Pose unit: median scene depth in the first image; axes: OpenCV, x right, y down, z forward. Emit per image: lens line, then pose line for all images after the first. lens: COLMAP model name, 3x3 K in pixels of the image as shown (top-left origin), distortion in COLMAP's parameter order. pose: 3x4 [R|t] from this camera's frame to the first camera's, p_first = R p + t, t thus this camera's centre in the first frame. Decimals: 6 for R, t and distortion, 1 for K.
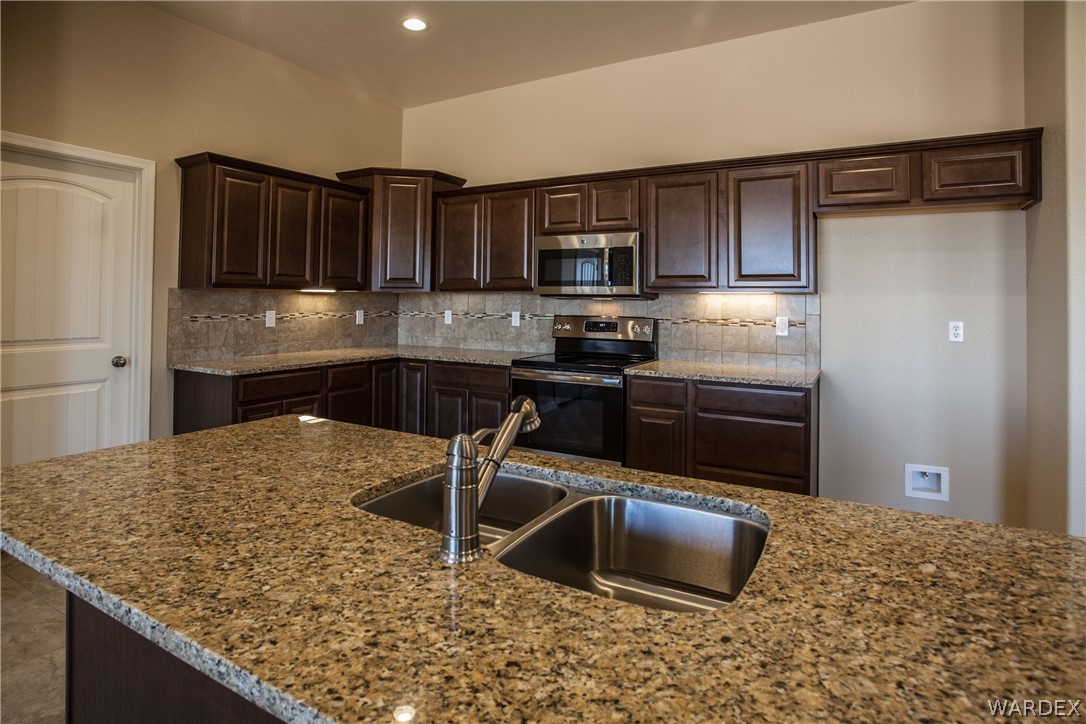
lens RADIAL K [[563.5, 0, 531.3], [0, 563.5, 300.1], [0, 0, 1]] dist [-0.031576, 0.003741]
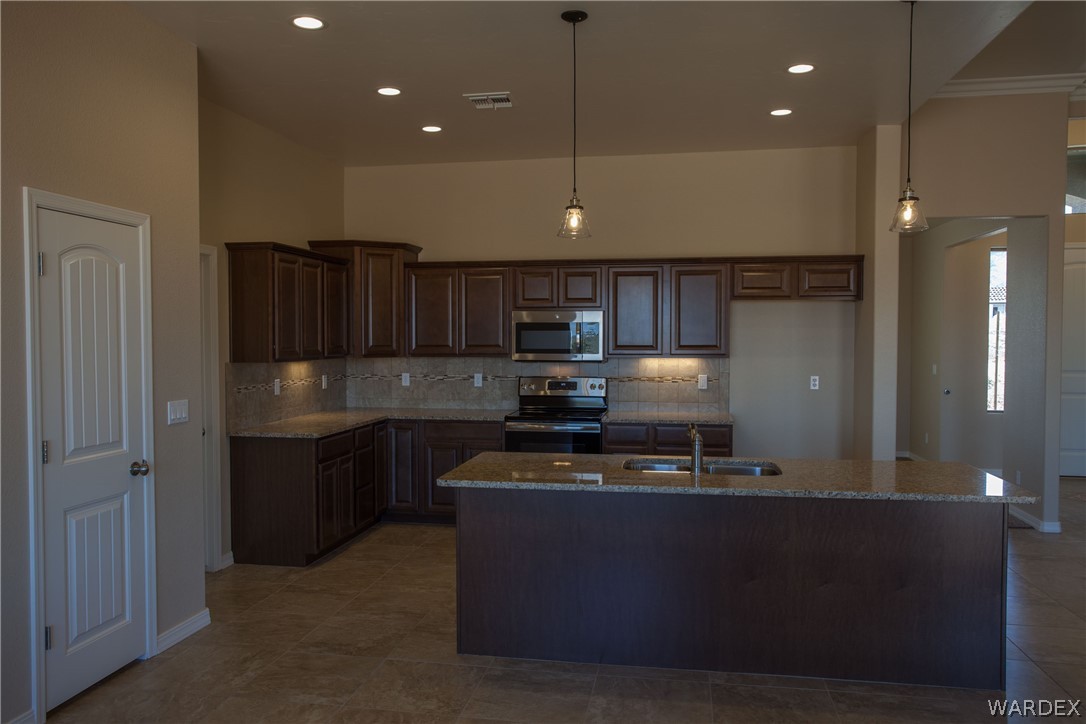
lens RADIAL K [[809.3, 0, 544.1], [0, 809.3, 372.3], [0, 0, 1]] dist [-0.017207, 0.020604]
pose [[0.930770, -0.023961, 0.364818, -0.534670], [0.005881, 0.998702, 0.050590, -0.067462], [-0.365557, -0.044942, 0.929703, -0.589286]]
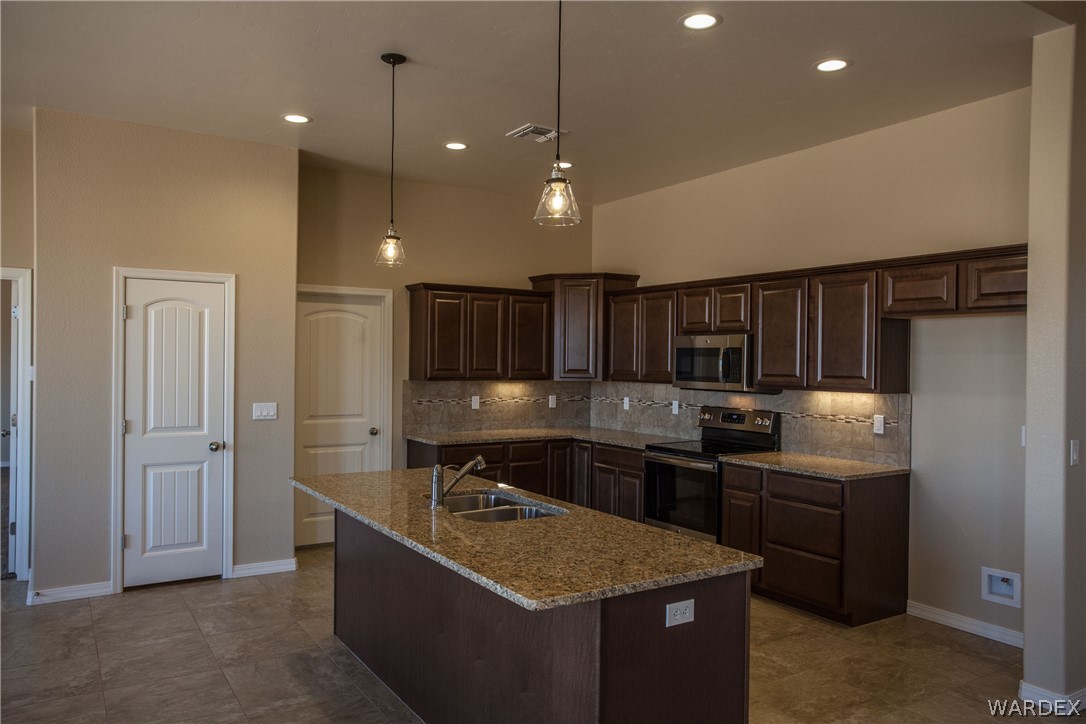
lens RADIAL K [[785.0, 0, 547.5], [0, 785.0, 369.4], [0, 0, 1]] dist [-0.022790, 0.016364]
pose [[0.895162, 0.008771, -0.445655, 0.454251], [-0.003493, 0.999914, 0.012663, -0.062516], [0.445728, -0.009779, 0.895115, -0.497200]]
